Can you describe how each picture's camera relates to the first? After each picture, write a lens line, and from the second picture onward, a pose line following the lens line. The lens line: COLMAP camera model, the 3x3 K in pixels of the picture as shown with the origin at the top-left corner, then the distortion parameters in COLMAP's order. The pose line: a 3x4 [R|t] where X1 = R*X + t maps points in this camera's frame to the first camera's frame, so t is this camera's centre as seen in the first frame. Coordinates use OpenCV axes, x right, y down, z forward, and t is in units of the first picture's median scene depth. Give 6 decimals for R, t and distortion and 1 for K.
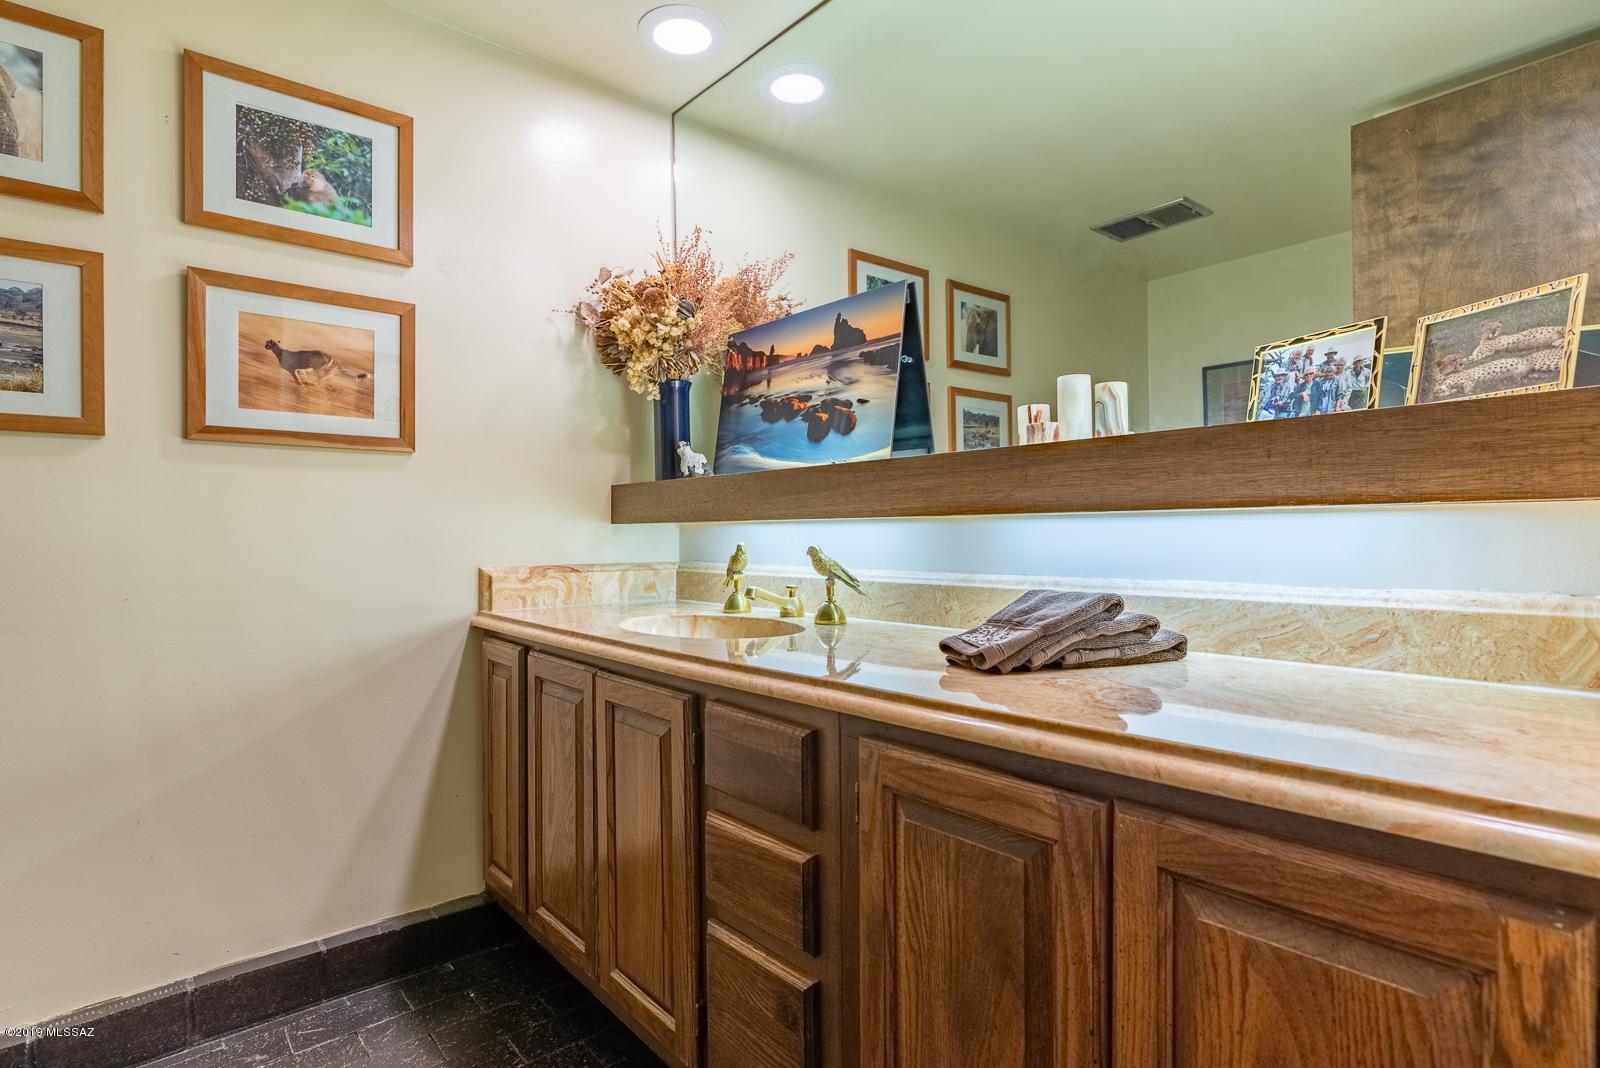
lens RADIAL K [[825.3, 0, 808.6], [0, 825.3, 540.0], [0, 0, 1]] dist [0.016477, -0.008893]
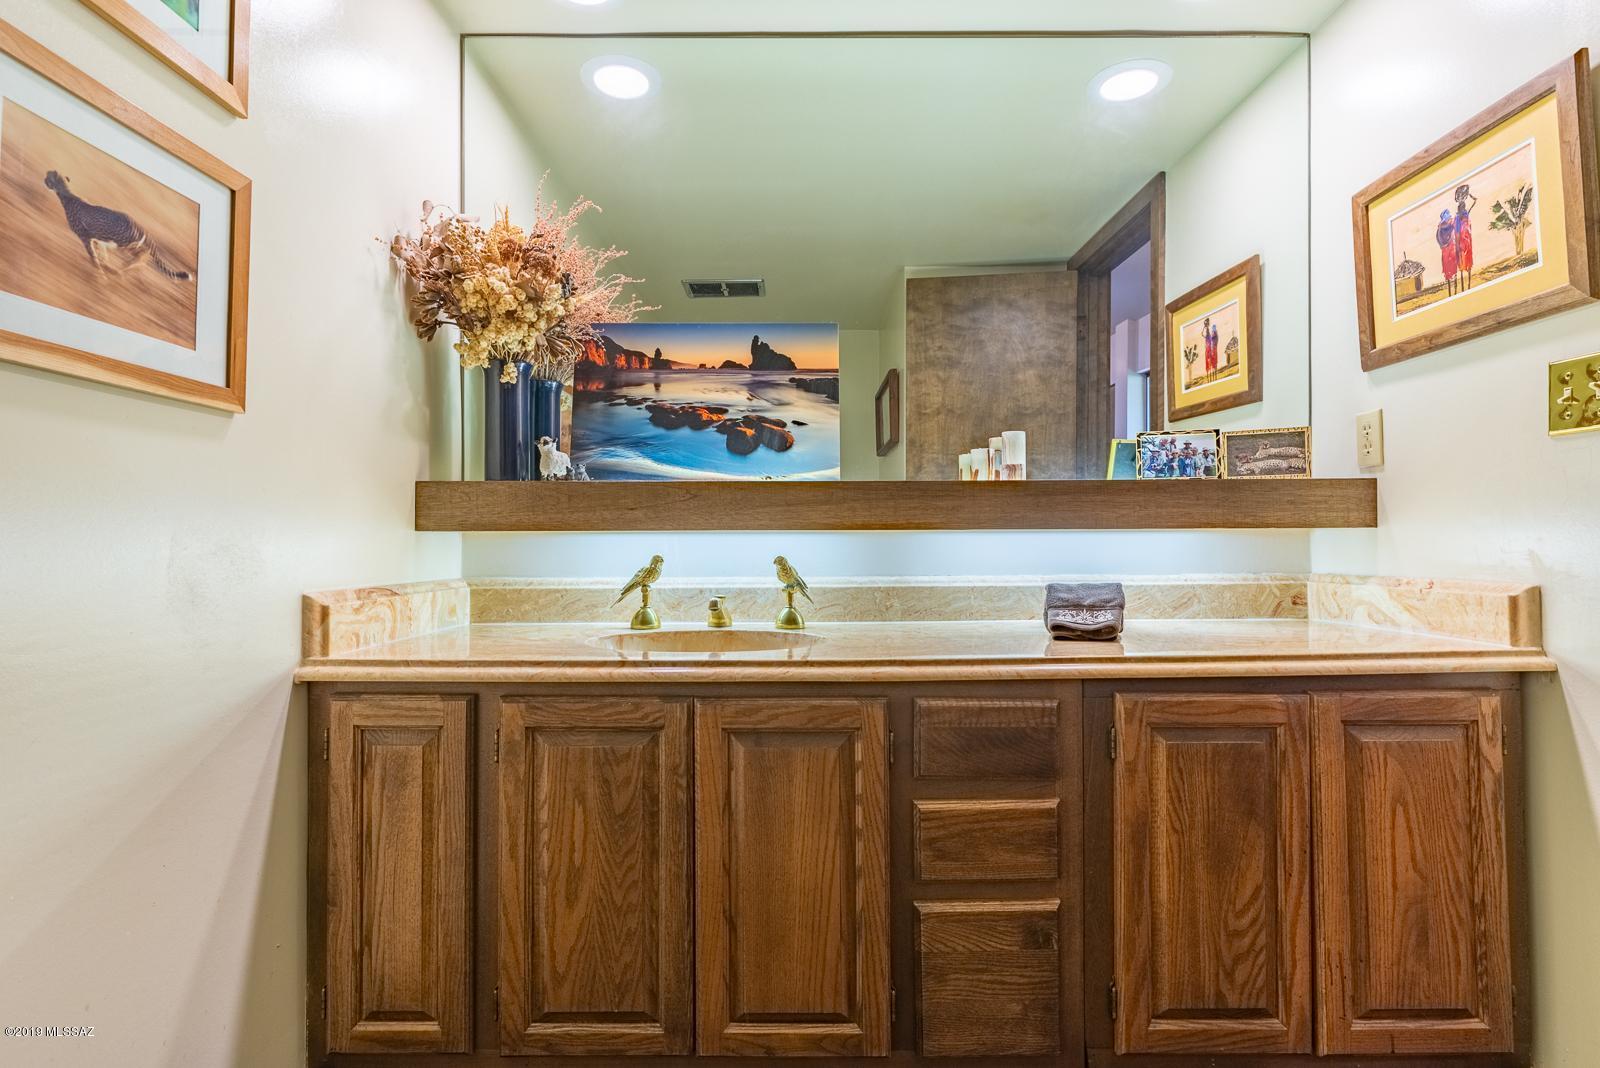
lens RADIAL K [[785.1, 0, 794.3], [0, 785.1, 539.9], [0, 0, 1]] dist [0.000500, 0.000923]
pose [[0.646609, 0.005778, 0.762800, -0.709677], [0.006160, 0.999899, -0.012795, 0.000125], [-0.762797, 0.012972, 0.646508, 0.322261]]
